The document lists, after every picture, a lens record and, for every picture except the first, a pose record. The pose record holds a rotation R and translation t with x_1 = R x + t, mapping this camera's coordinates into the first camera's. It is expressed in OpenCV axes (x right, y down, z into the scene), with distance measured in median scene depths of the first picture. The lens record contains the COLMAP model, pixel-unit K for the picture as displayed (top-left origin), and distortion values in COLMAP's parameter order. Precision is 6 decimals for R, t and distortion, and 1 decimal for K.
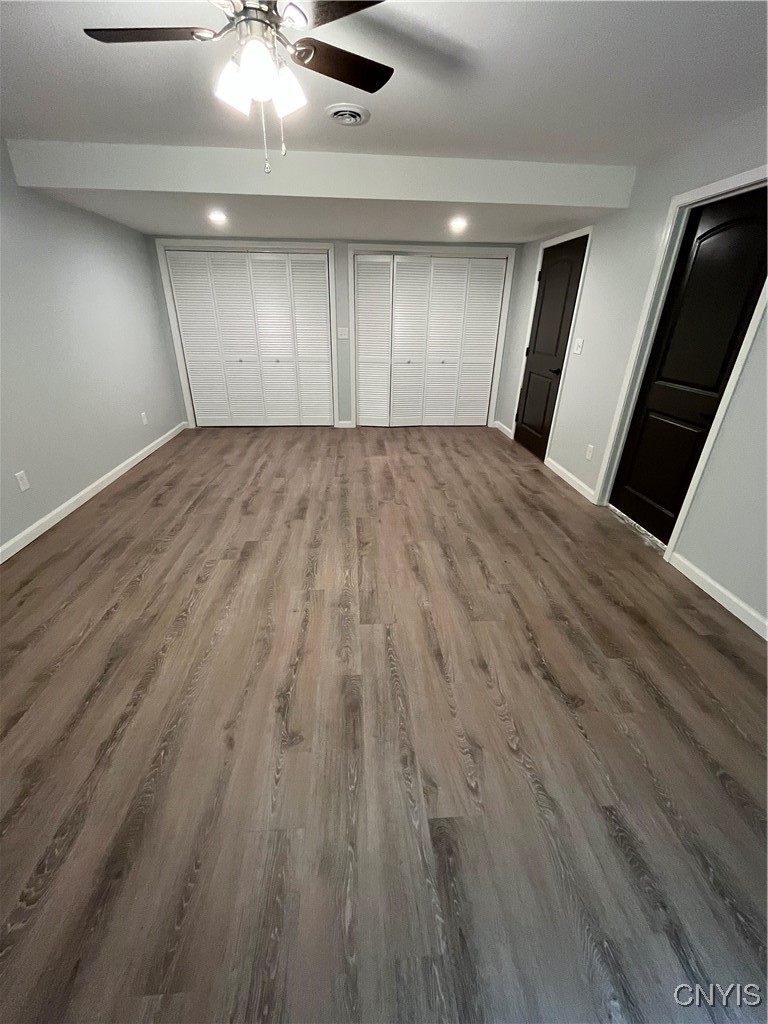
lens RADIAL K [[421.1, 0, 387.4], [0, 421.1, 513.7], [0, 0, 1]] dist [-0.003860, 0.000006]
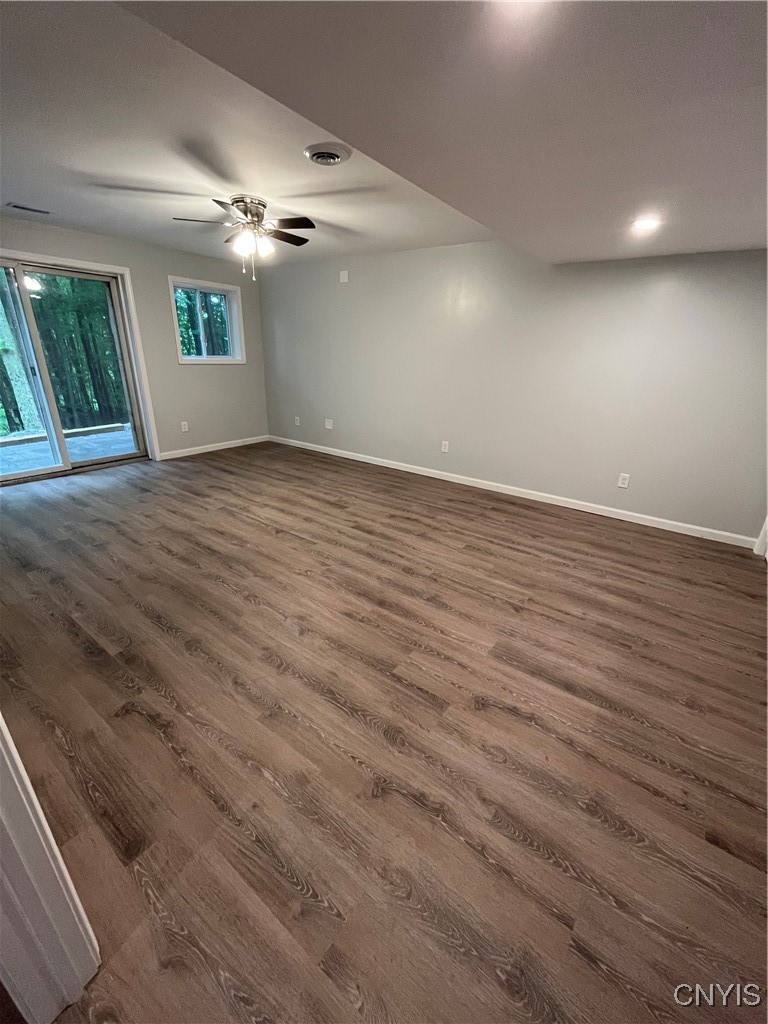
lens RADIAL K [[421.1, 0, 386.3], [0, 421.1, 514.1], [0, 0, 1]] dist [-0.003860, 0.000006]
pose [[-0.654324, 0.242946, -0.716126, 0.501529], [-0.365986, 0.726957, 0.581023, -0.657296], [0.661750, 0.642270, -0.386751, 1.386444]]
